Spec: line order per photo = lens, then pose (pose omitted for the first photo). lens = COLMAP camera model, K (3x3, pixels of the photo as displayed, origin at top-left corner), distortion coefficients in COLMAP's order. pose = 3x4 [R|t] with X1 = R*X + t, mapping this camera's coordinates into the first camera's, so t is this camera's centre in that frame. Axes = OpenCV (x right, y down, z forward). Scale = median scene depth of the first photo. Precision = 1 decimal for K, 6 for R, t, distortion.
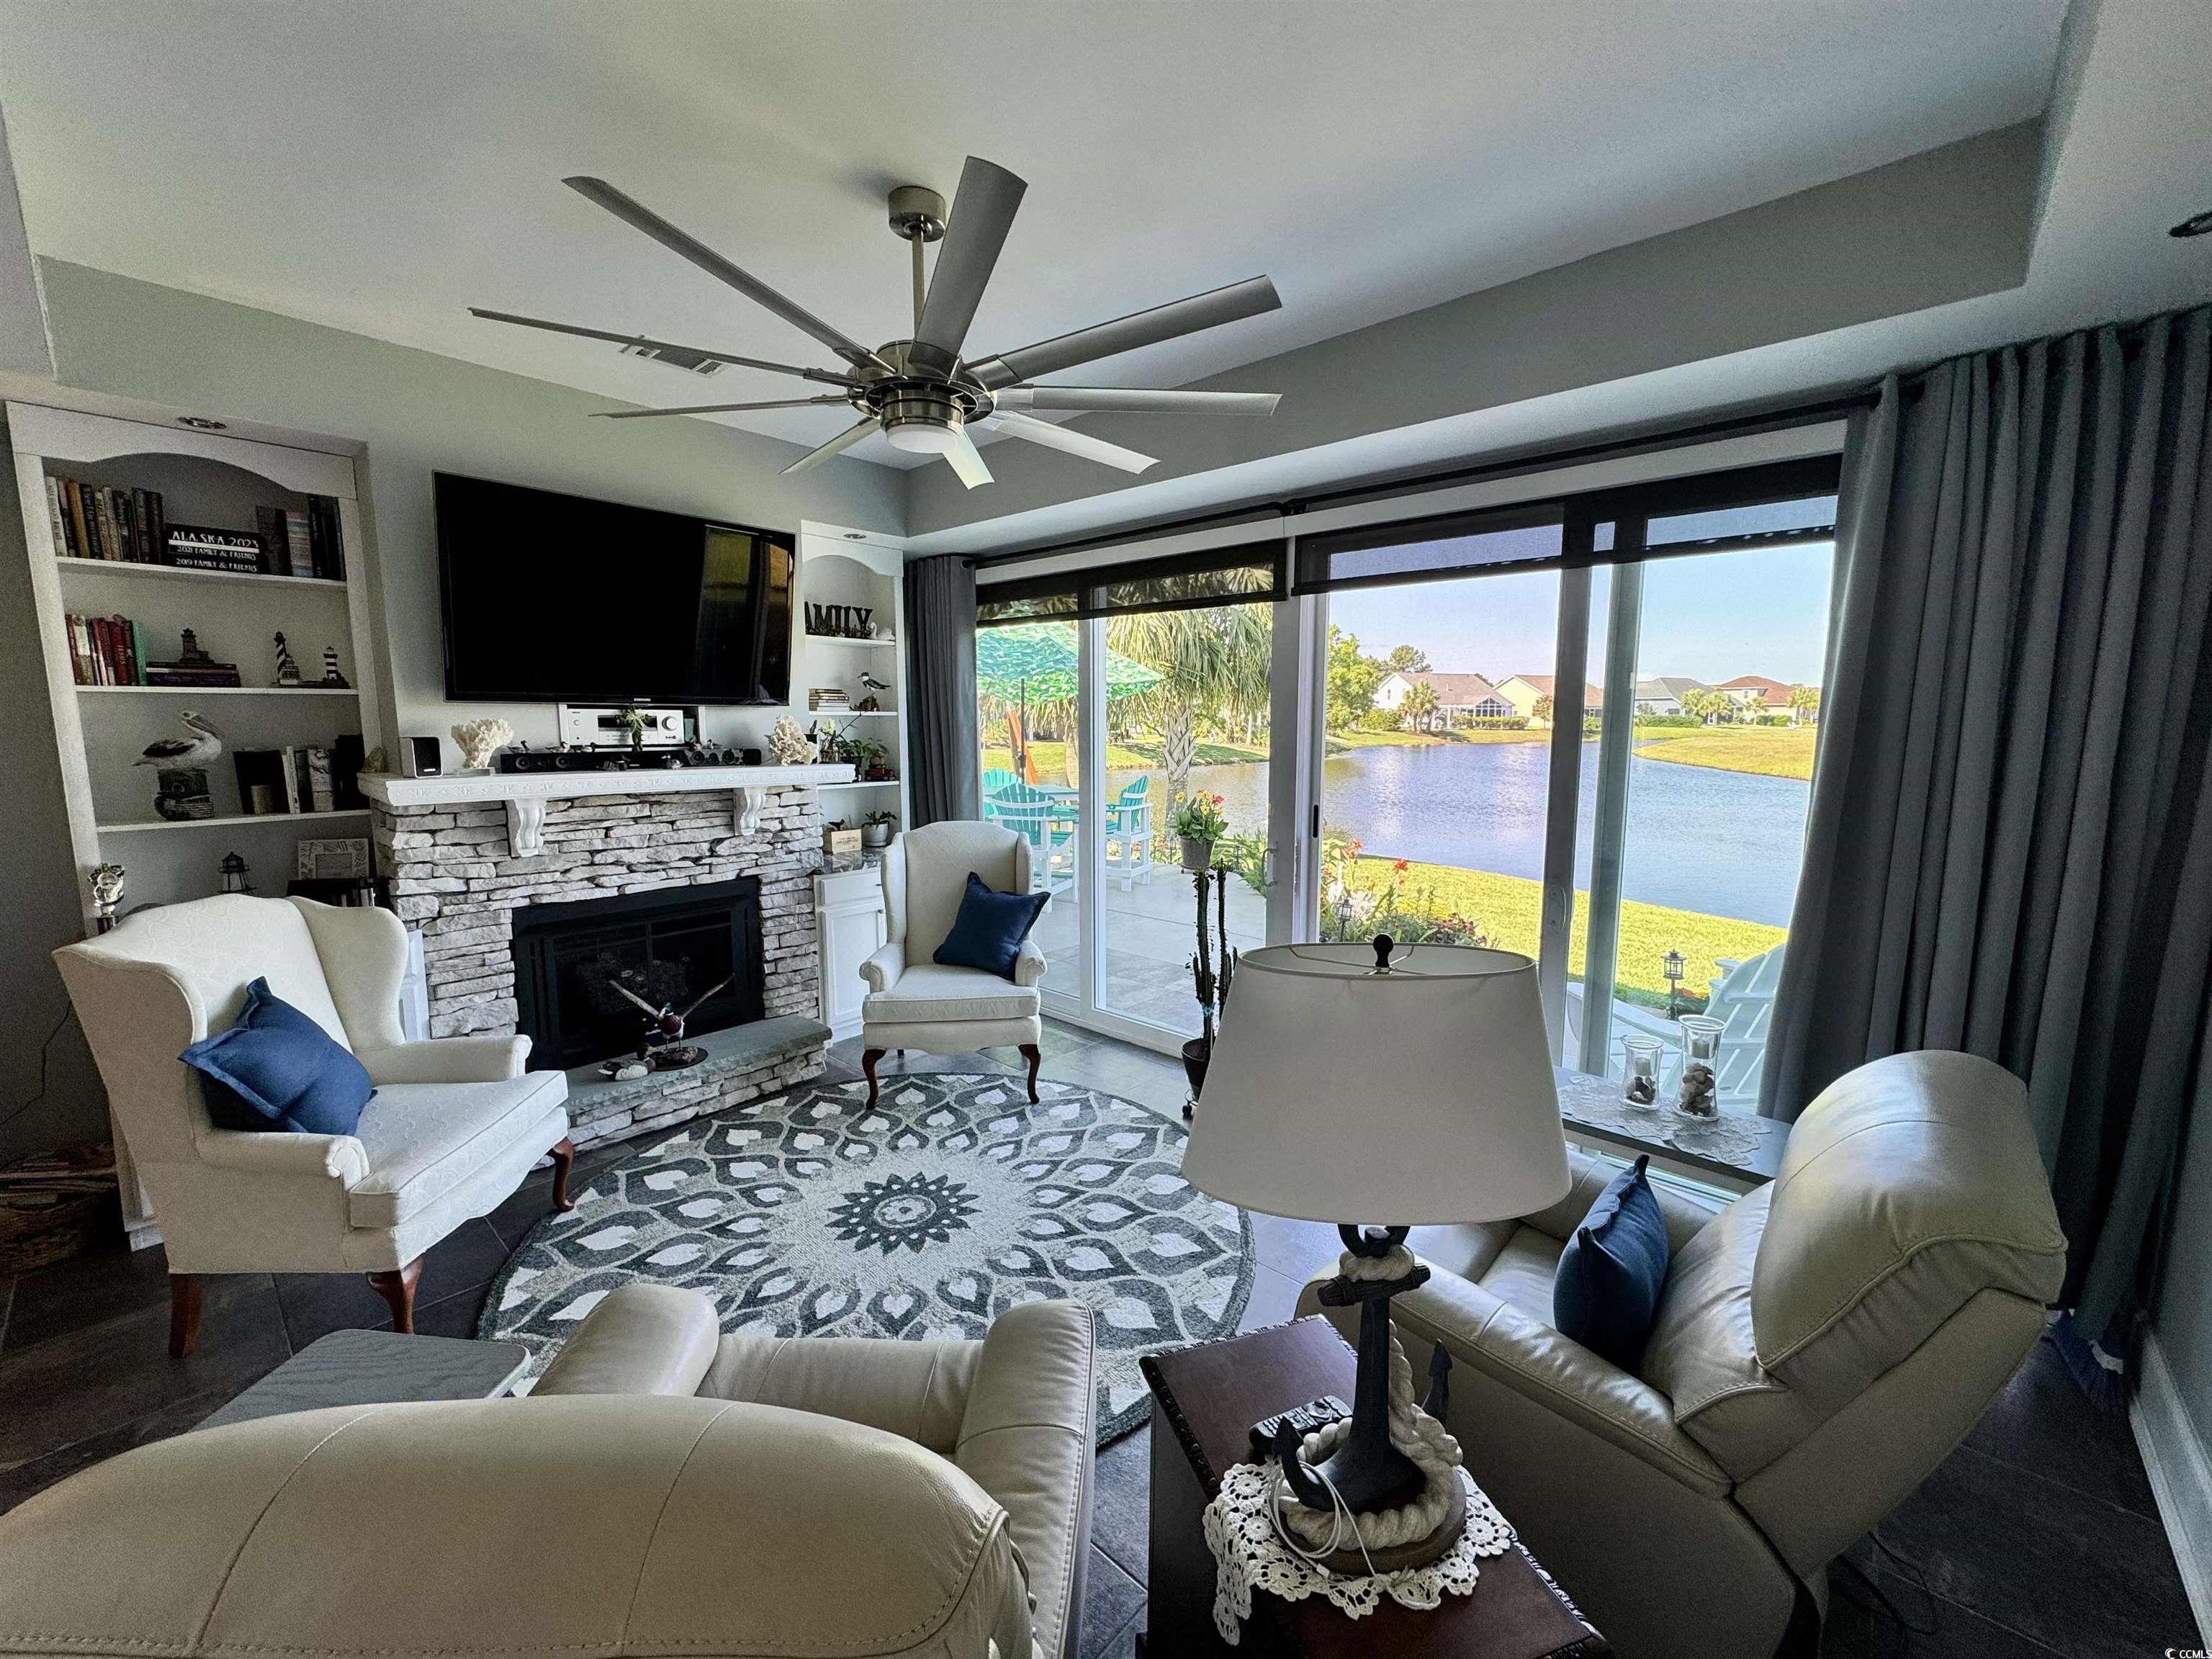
lens RADIAL K [[879.8, 0, 1106.0], [0, 879.8, 829.5], [0, 0, 1]] dist [-0.005438, -0.000299]
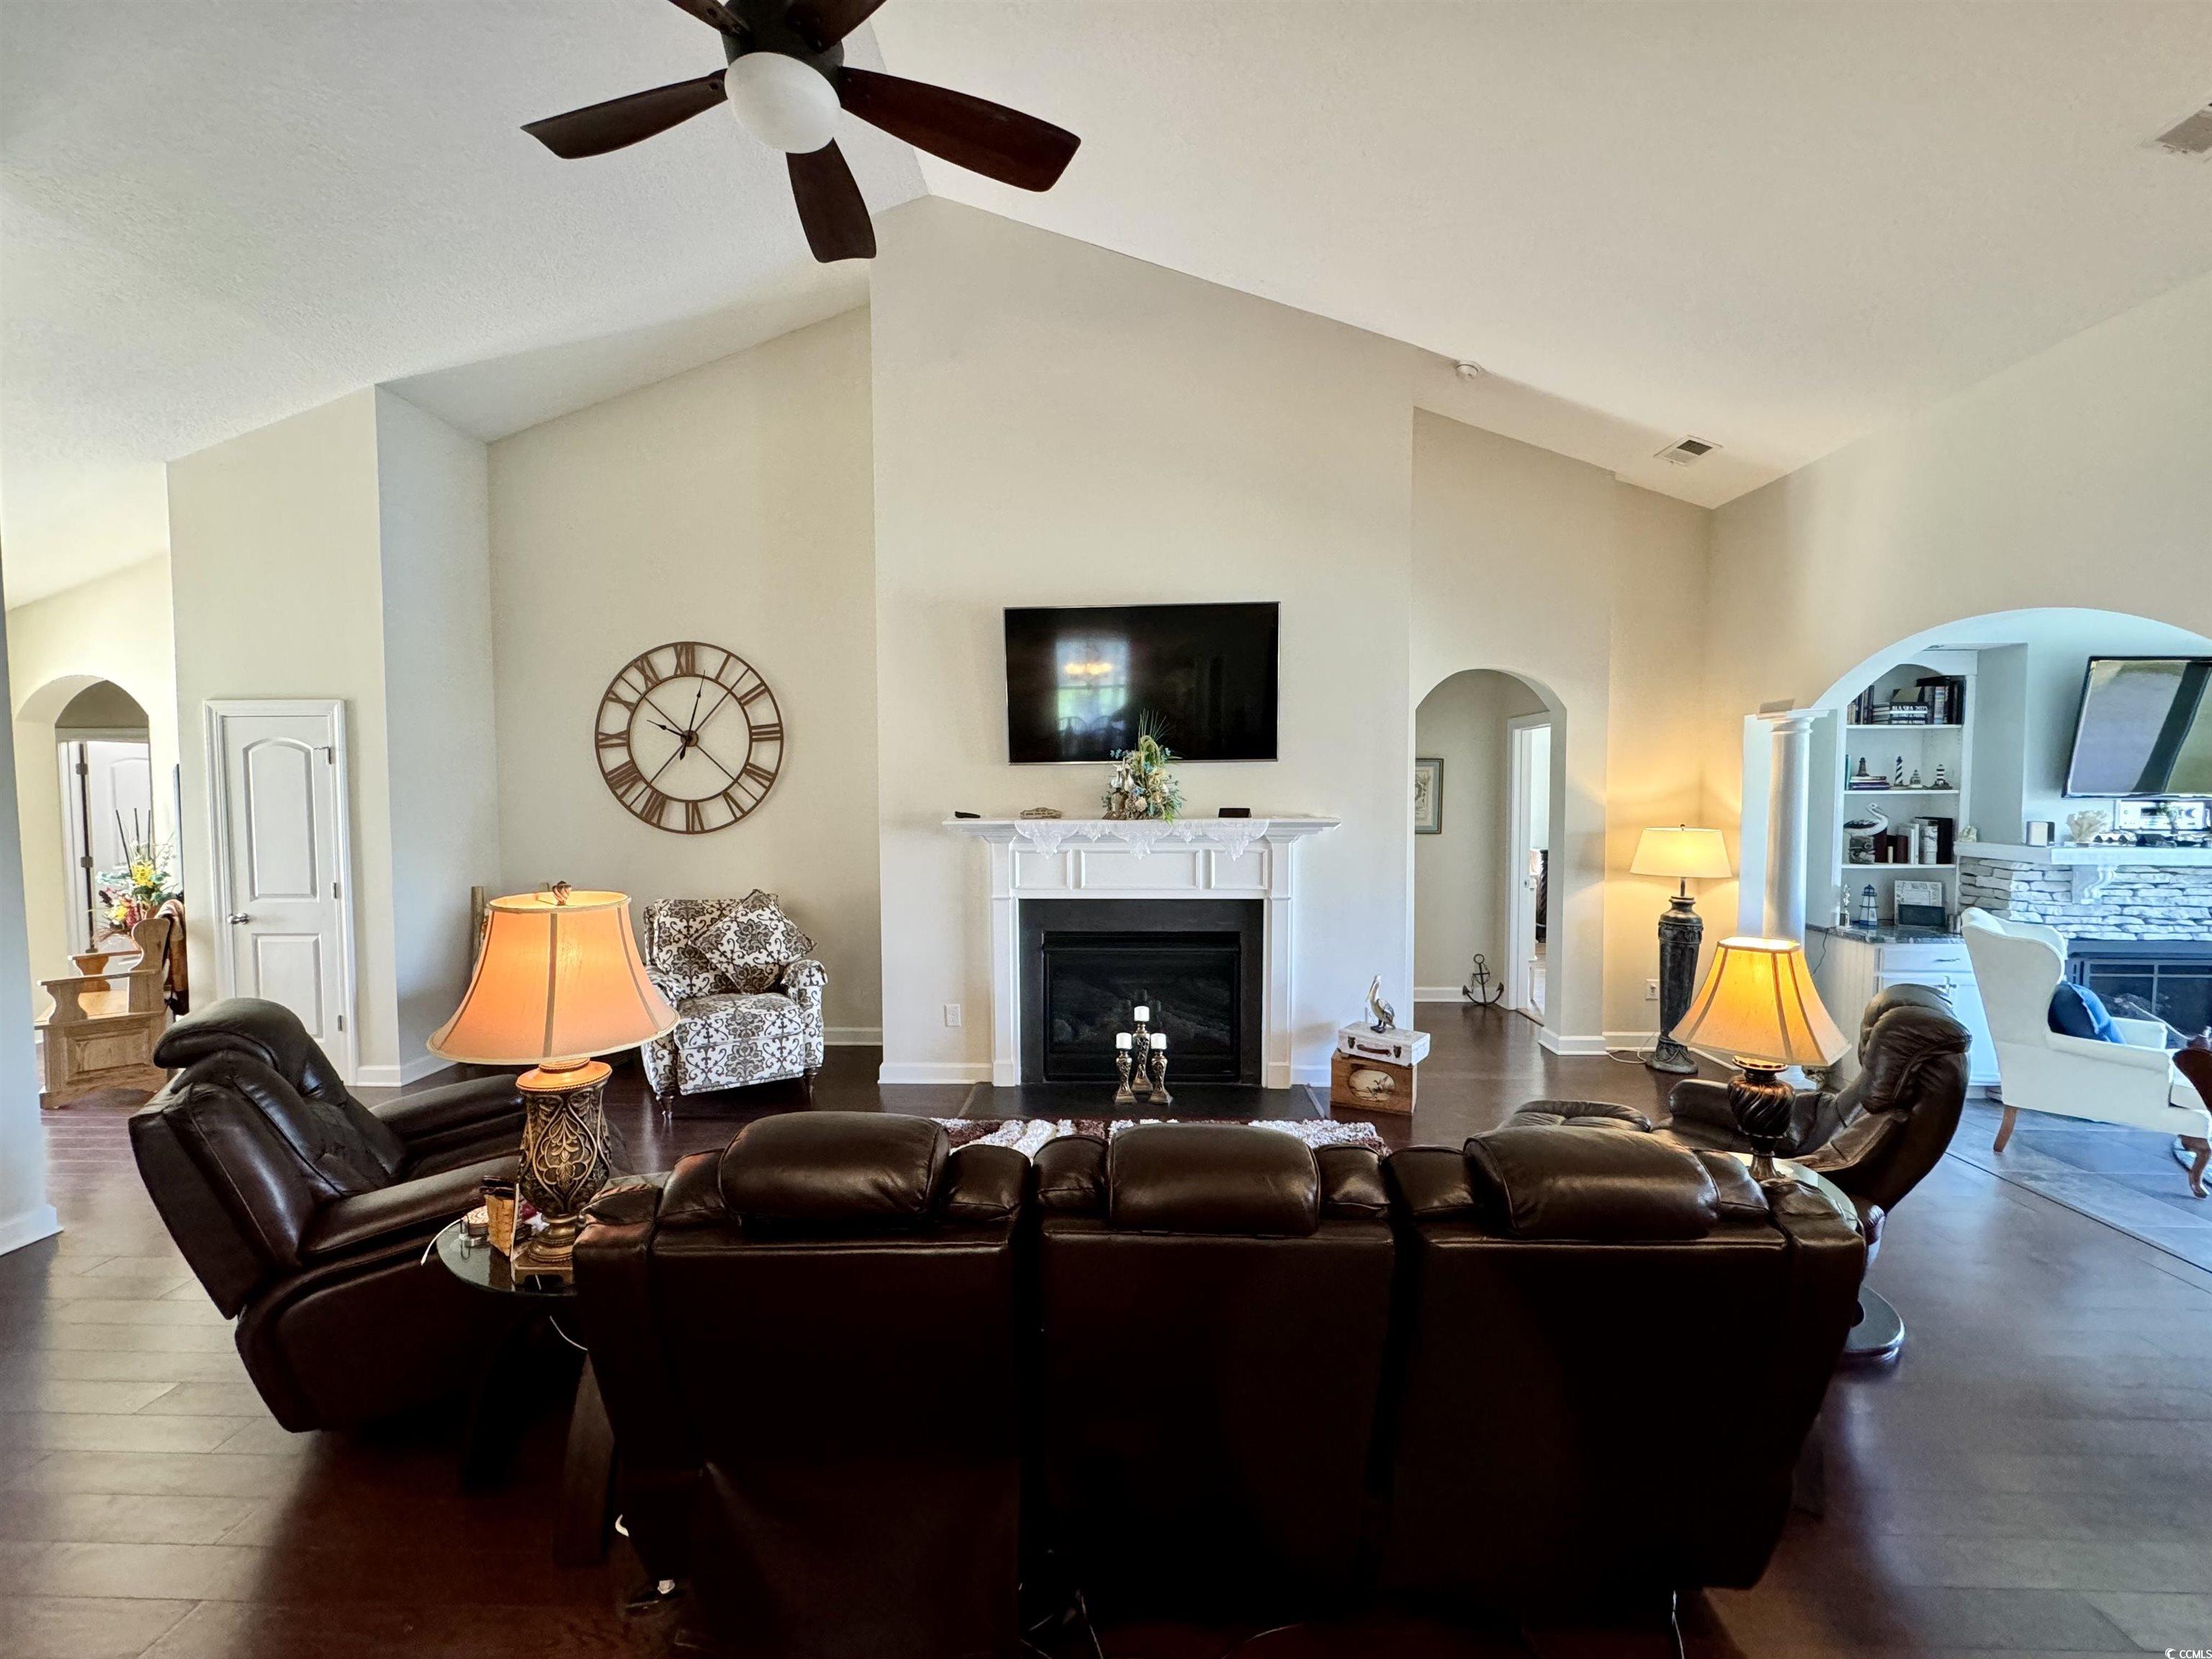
lens RADIAL K [[879.8, 0, 1106.0], [0, 879.8, 829.5], [0, 0, 1]] dist [-0.003259, -0.000362]
pose [[0.641691, 0.034185, -0.766201, -0.560901], [-0.095049, 0.994849, -0.035217, 0.106686], [0.761051, 0.095425, 0.641636, -1.102863]]
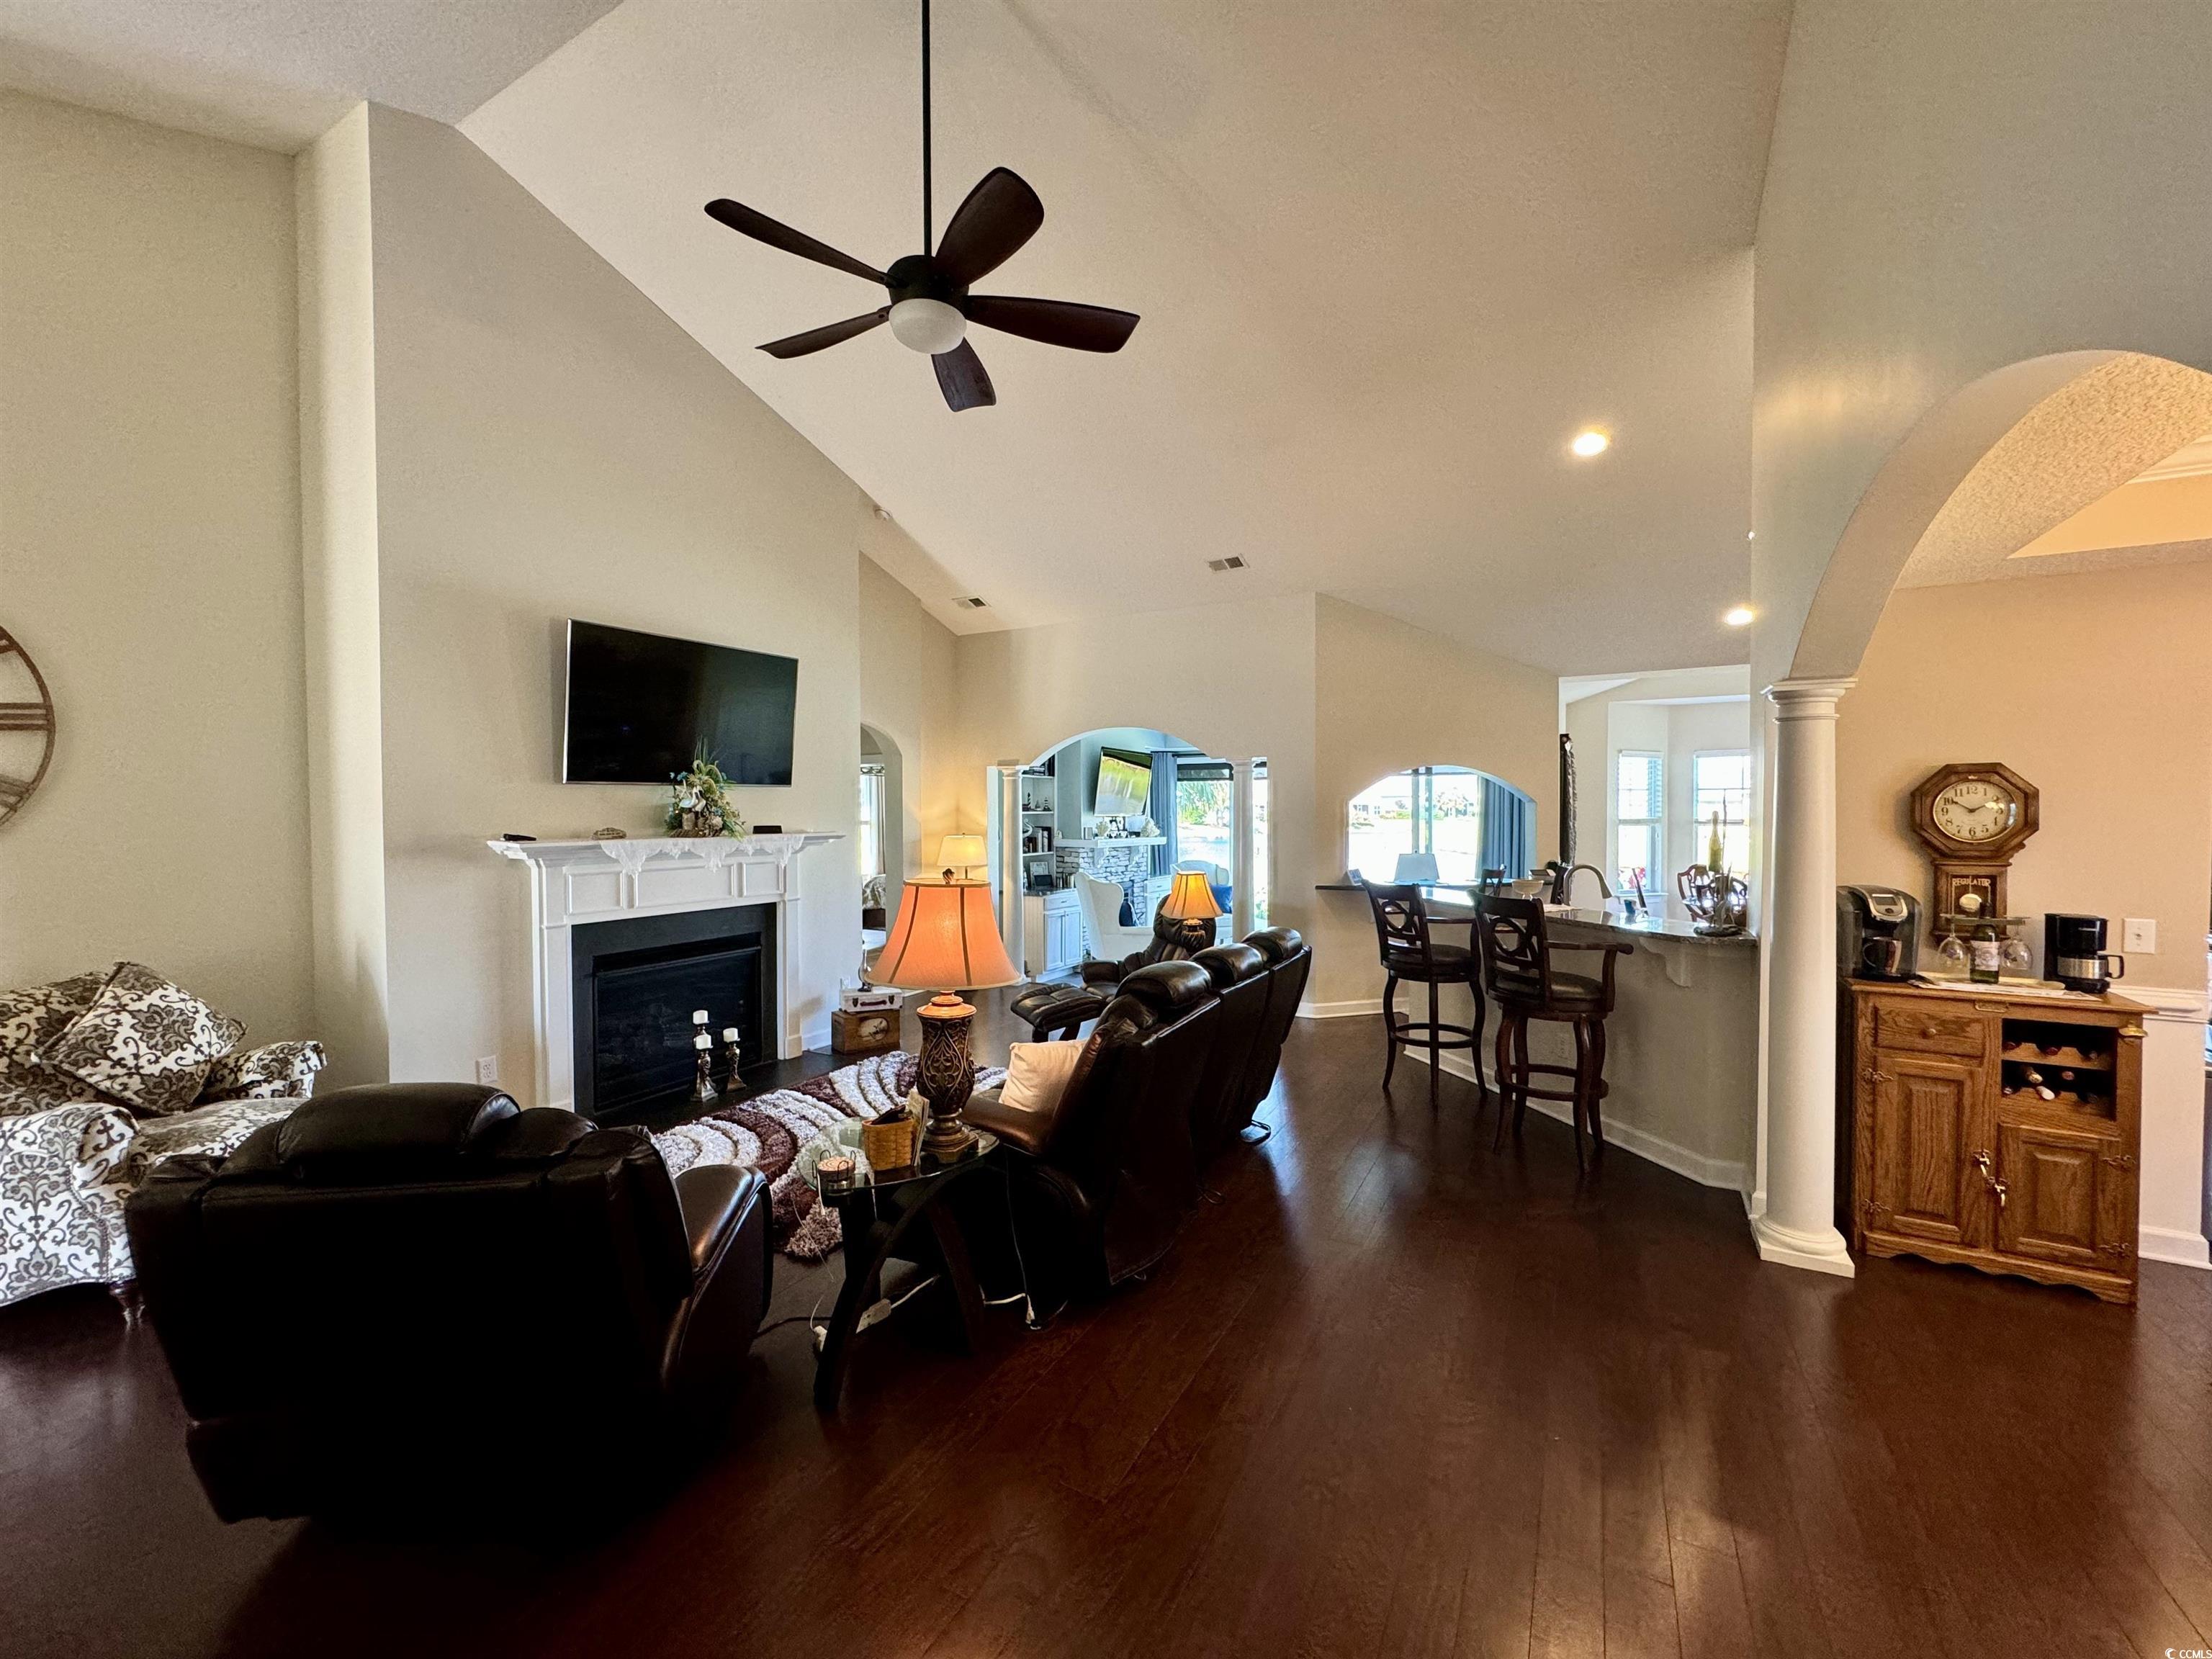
lens RADIAL K [[879.8, 0, 1106.0], [0, 879.8, 829.5], [0, 0, 1]] dist [-0.003259, -0.000362]
pose [[0.974521, -0.007791, 0.224159, -1.220805], [0.031794, 0.994103, -0.103670, 0.198438], [-0.222030, 0.108156, 0.969023, -1.763427]]
